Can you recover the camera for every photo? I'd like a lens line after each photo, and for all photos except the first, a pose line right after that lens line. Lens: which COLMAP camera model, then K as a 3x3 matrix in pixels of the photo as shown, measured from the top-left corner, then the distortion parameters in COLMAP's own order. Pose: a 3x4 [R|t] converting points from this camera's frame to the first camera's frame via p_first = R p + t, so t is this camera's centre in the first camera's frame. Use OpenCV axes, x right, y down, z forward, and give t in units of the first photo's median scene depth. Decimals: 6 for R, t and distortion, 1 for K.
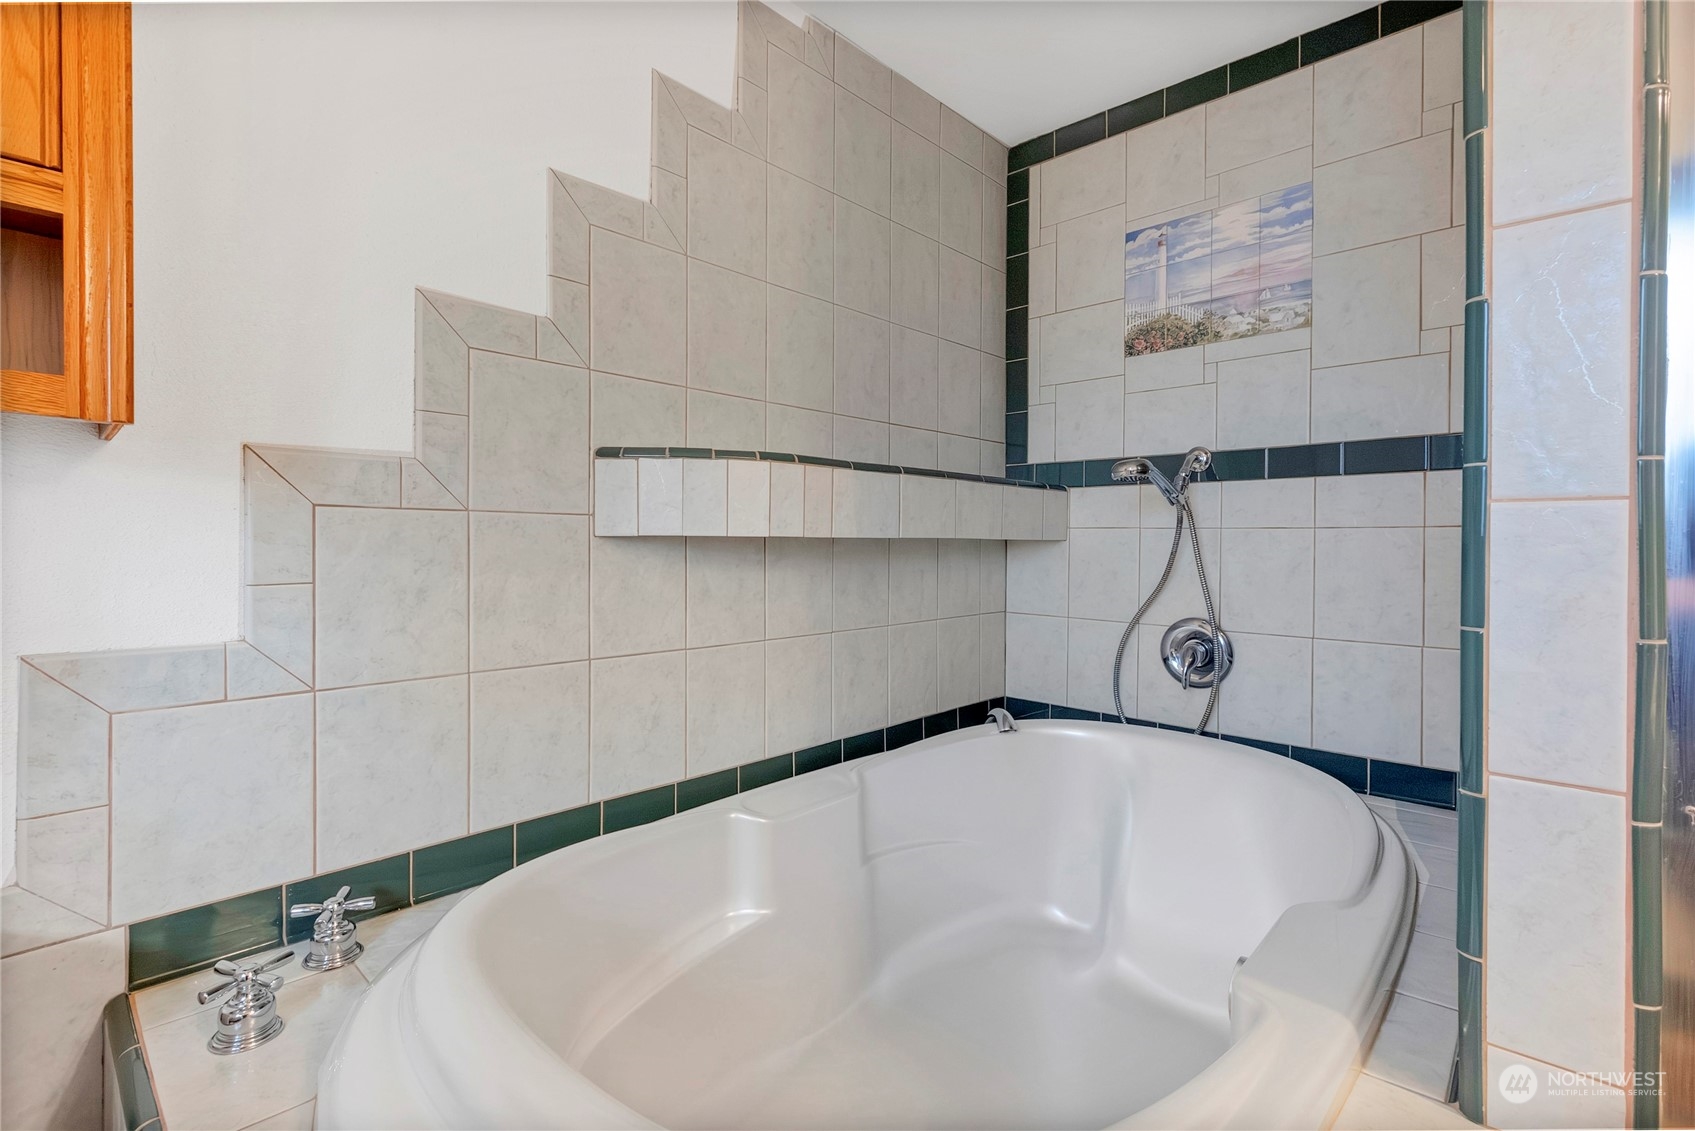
lens RADIAL K [[770.3, 0, 847.9], [0, 770.3, 542.0], [0, 0, 1]] dist [0.001121, -0.000301]
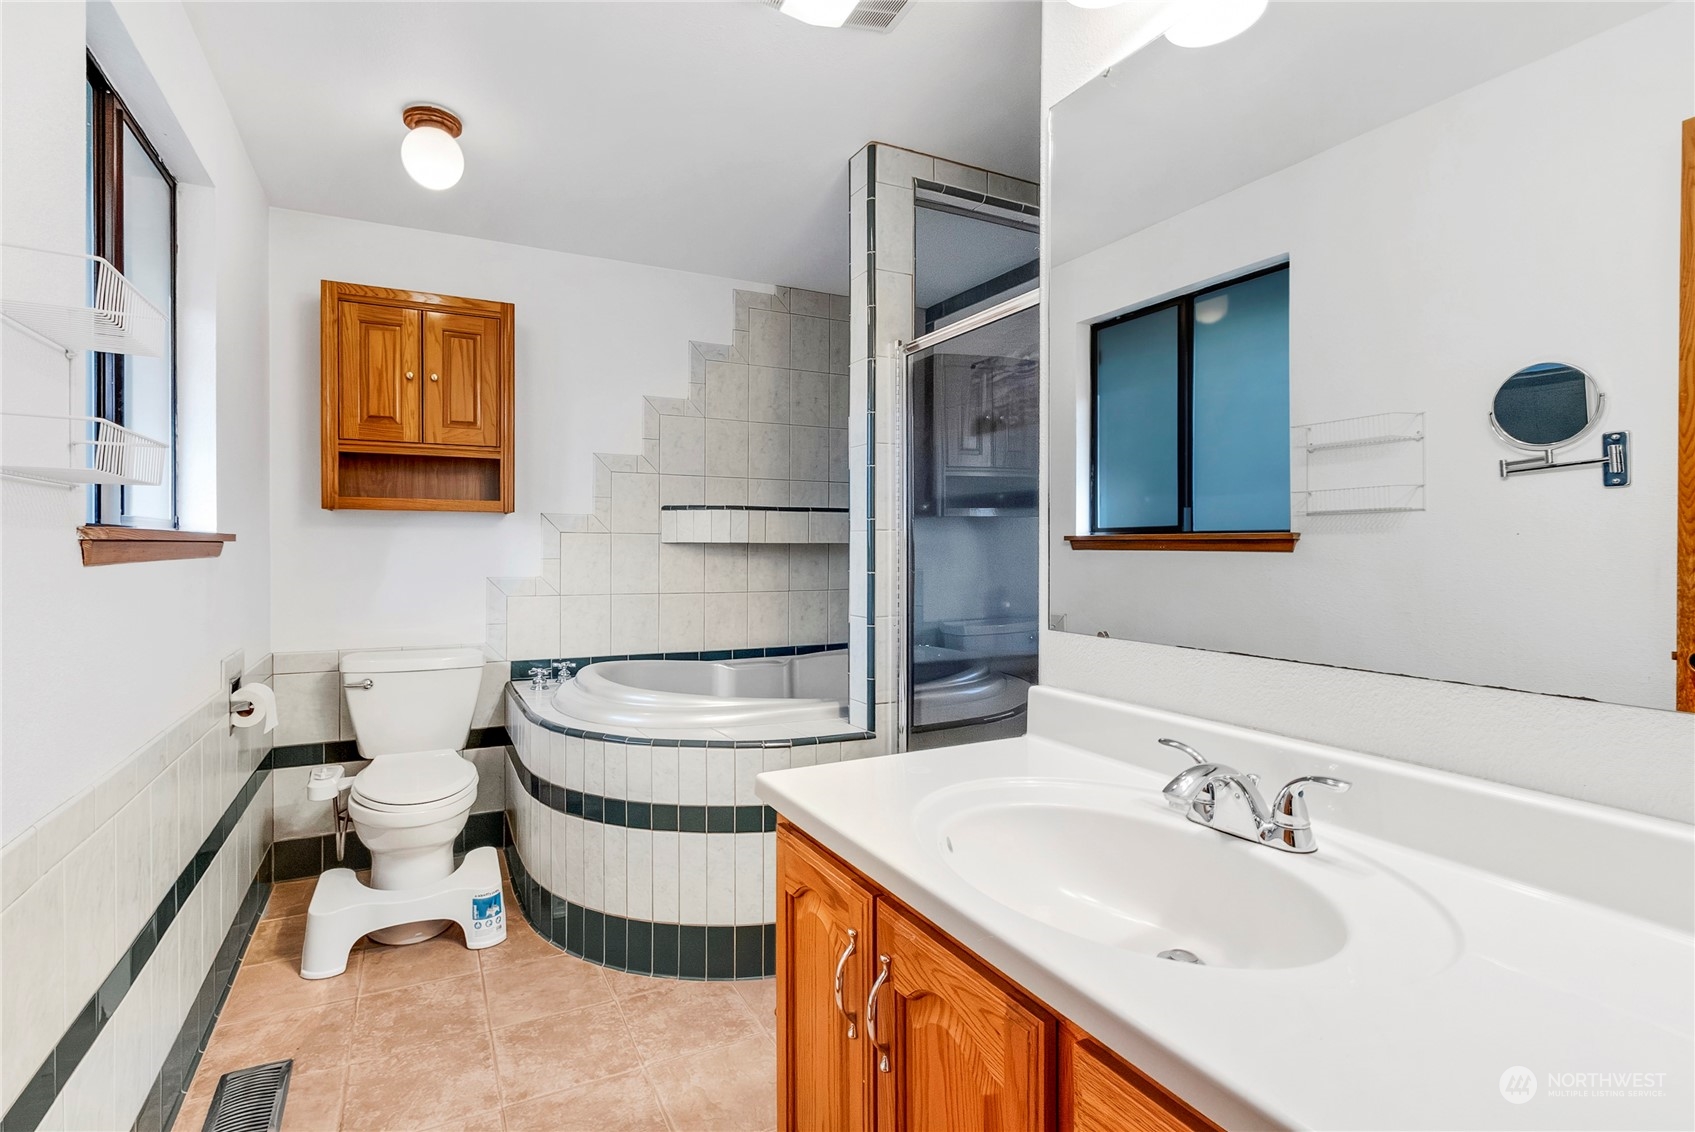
lens RADIAL K [[850.7, 0, 828.1], [0, 850.7, 546.0], [0, 0, 1]] dist [0.023996, 0.000024]
pose [[0.936404, -0.000059, -0.350924, 1.058951], [-0.000878, 0.999996, -0.002511, 0.008632], [0.350923, 0.002659, 0.936401, -1.273371]]
